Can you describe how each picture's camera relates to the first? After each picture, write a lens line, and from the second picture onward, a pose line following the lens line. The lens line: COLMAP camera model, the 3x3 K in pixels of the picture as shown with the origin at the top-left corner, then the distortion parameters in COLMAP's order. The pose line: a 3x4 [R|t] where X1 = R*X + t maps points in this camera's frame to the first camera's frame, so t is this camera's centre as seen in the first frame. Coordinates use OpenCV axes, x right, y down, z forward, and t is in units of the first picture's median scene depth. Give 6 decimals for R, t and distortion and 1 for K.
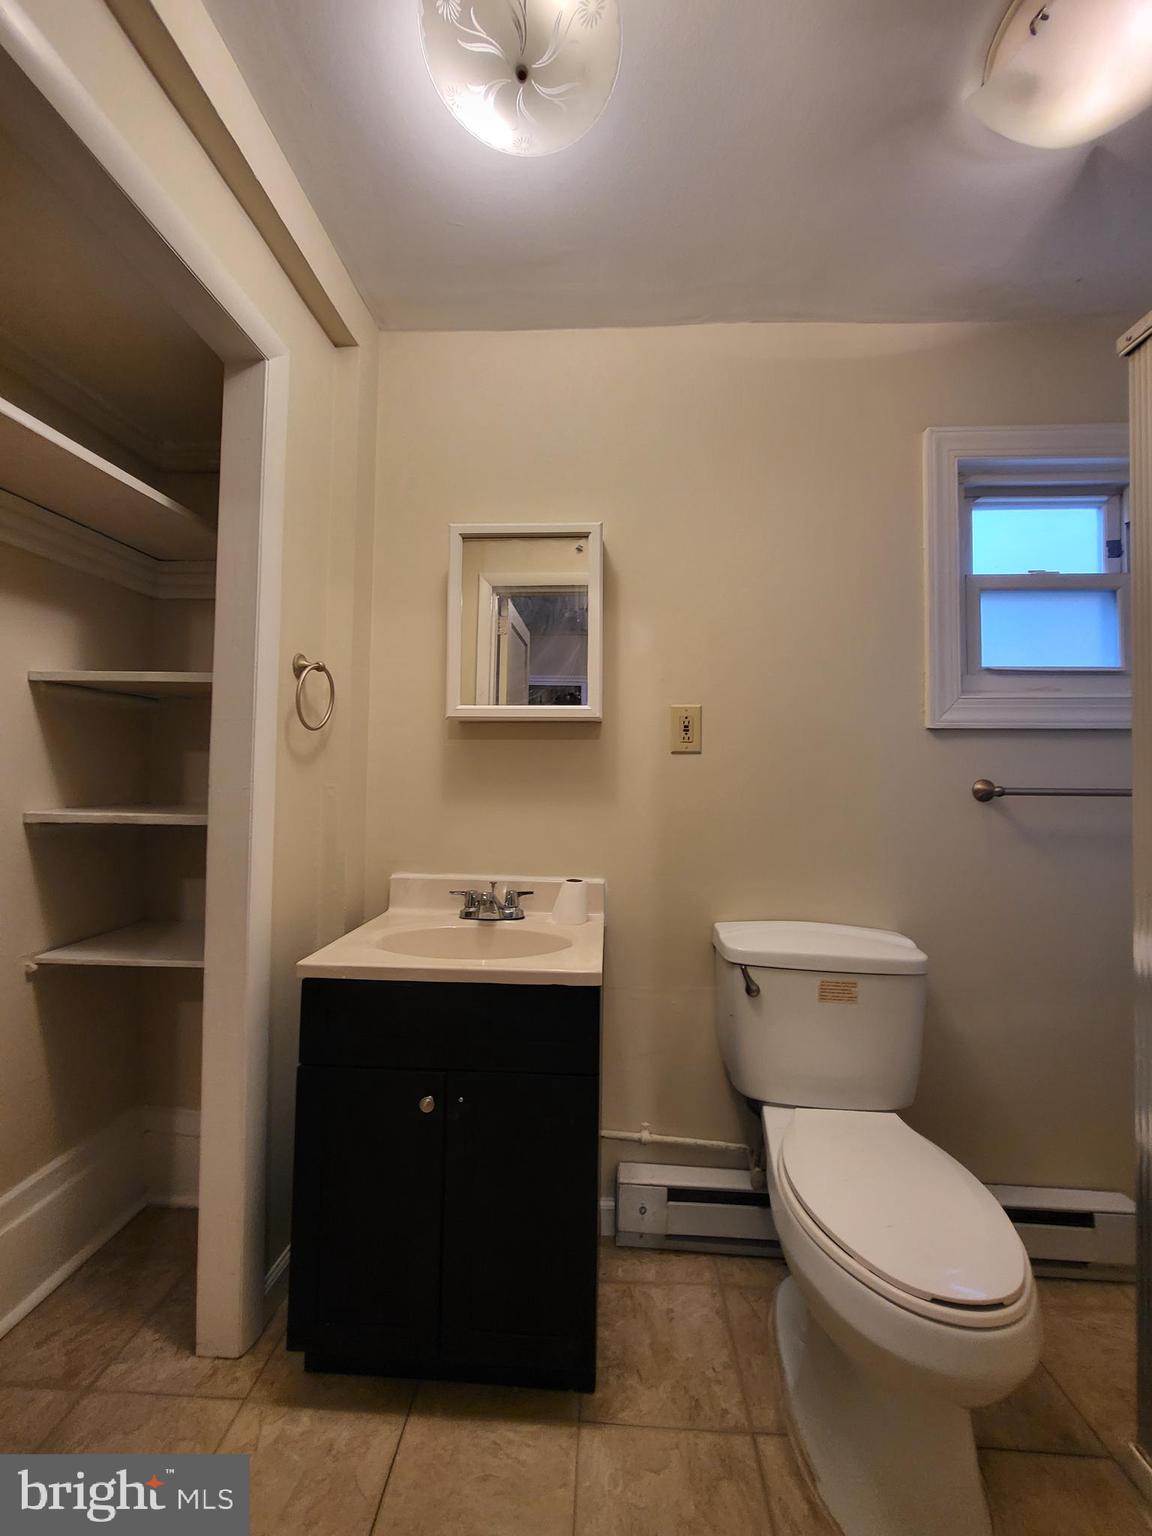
lens RADIAL K [[607.6, 0, 578.5], [0, 607.6, 757.6], [0, 0, 1]] dist [0.002259, -0.001239]
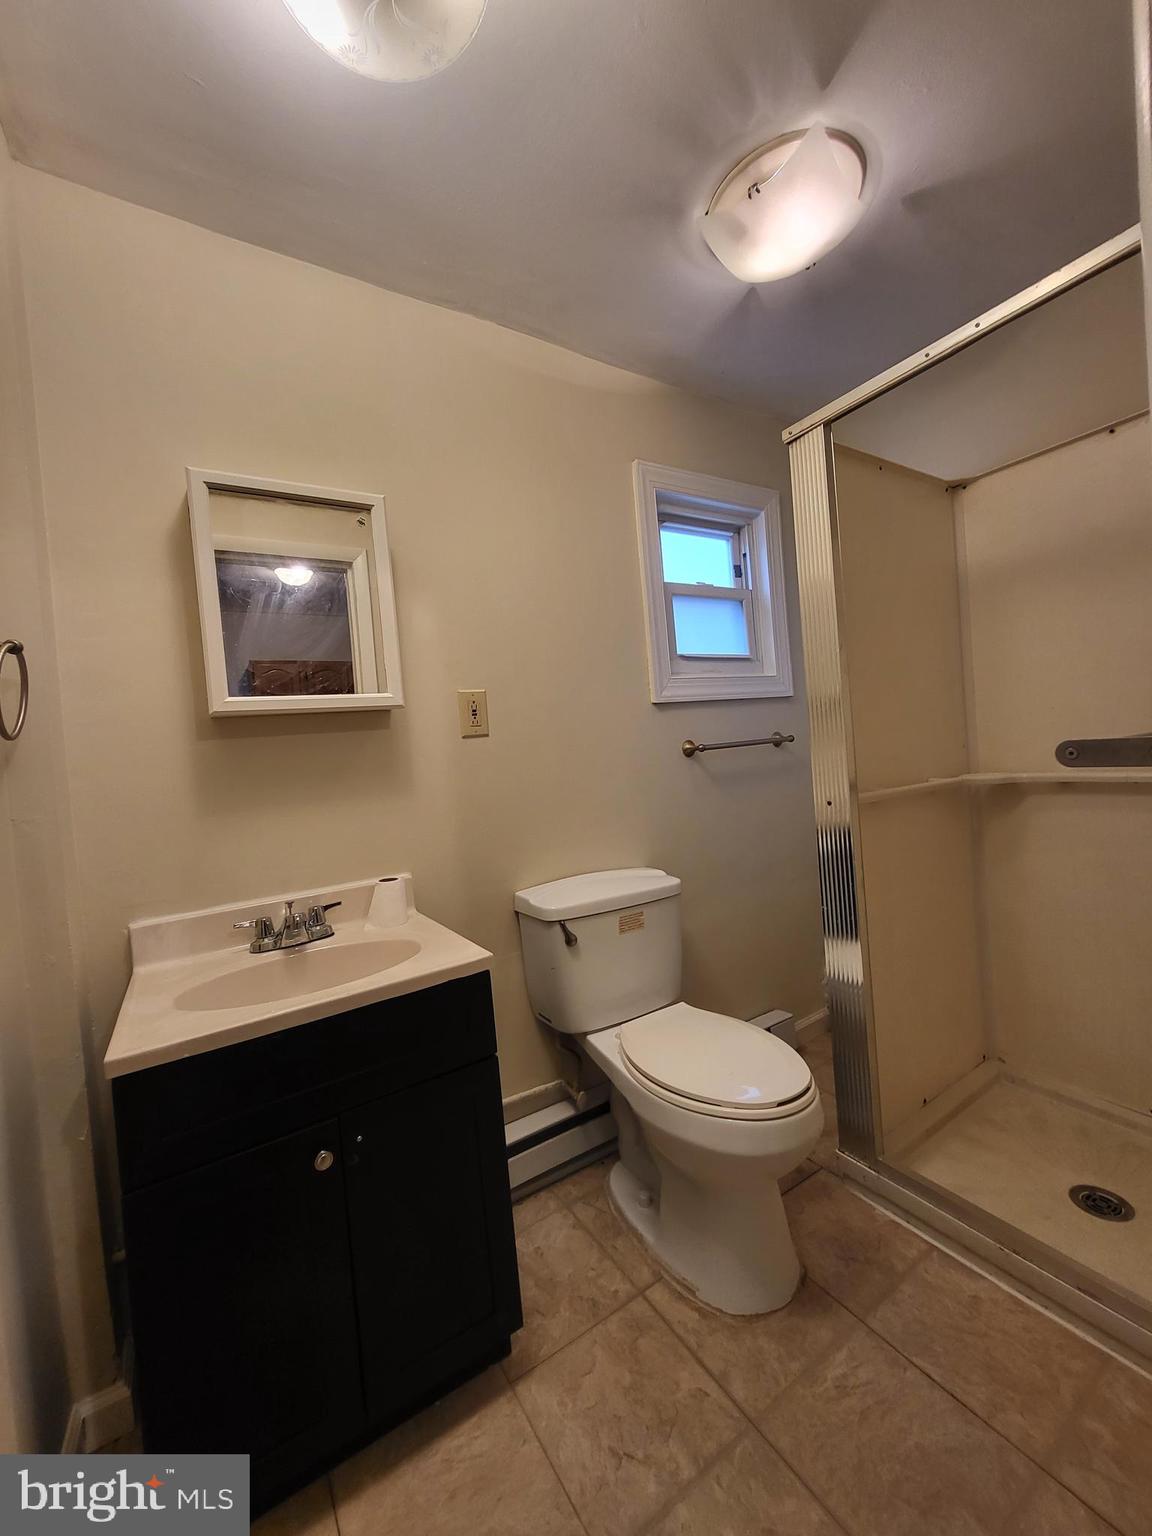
lens RADIAL K [[607.6, 0, 585.8], [0, 607.6, 757.7], [0, 0, 1]] dist [0.002259, -0.001239]
pose [[0.810169, -0.091970, 0.578937, -0.290168], [0.075684, 0.995761, 0.052274, -0.012151], [-0.581290, 0.001466, 0.813695, 0.058274]]
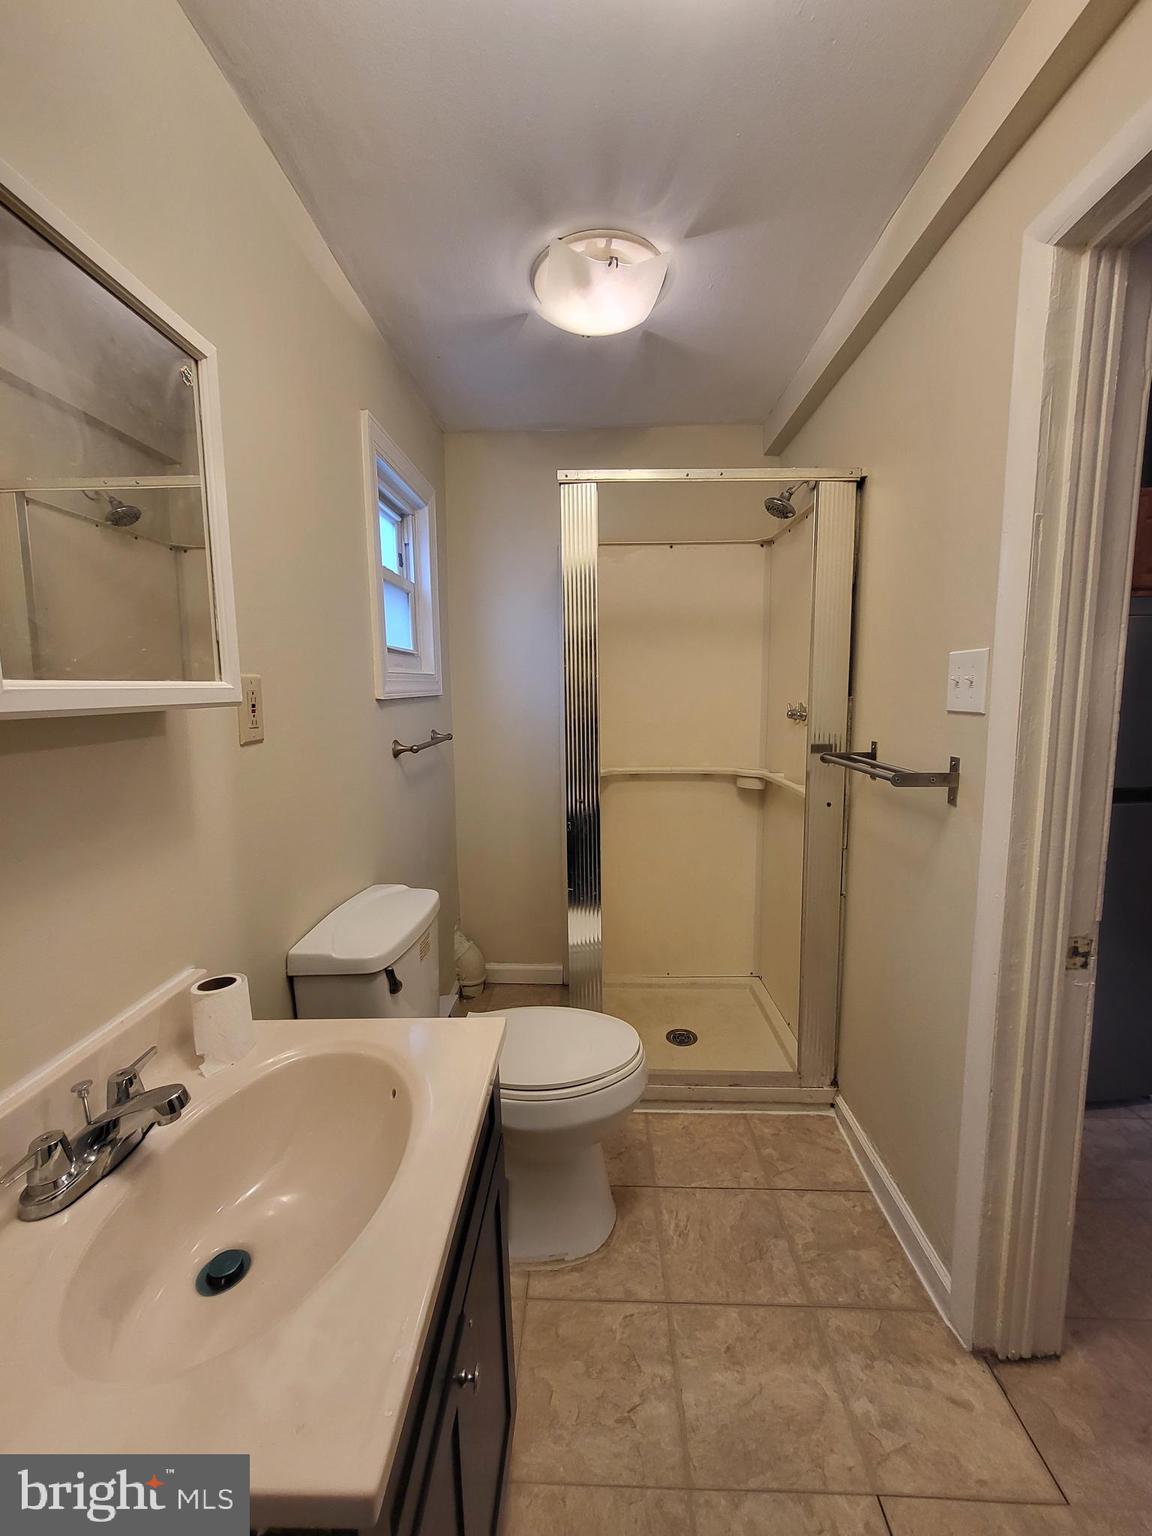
lens RADIAL K [[607.6, 0, 580.1], [0, 607.6, 757.2], [0, 0, 1]] dist [0.002259, -0.001239]
pose [[-0.021428, -0.127473, 0.991611, -0.574317], [-0.023578, 0.991627, 0.126966, -0.096400], [-0.999492, -0.020659, -0.024254, 0.680140]]
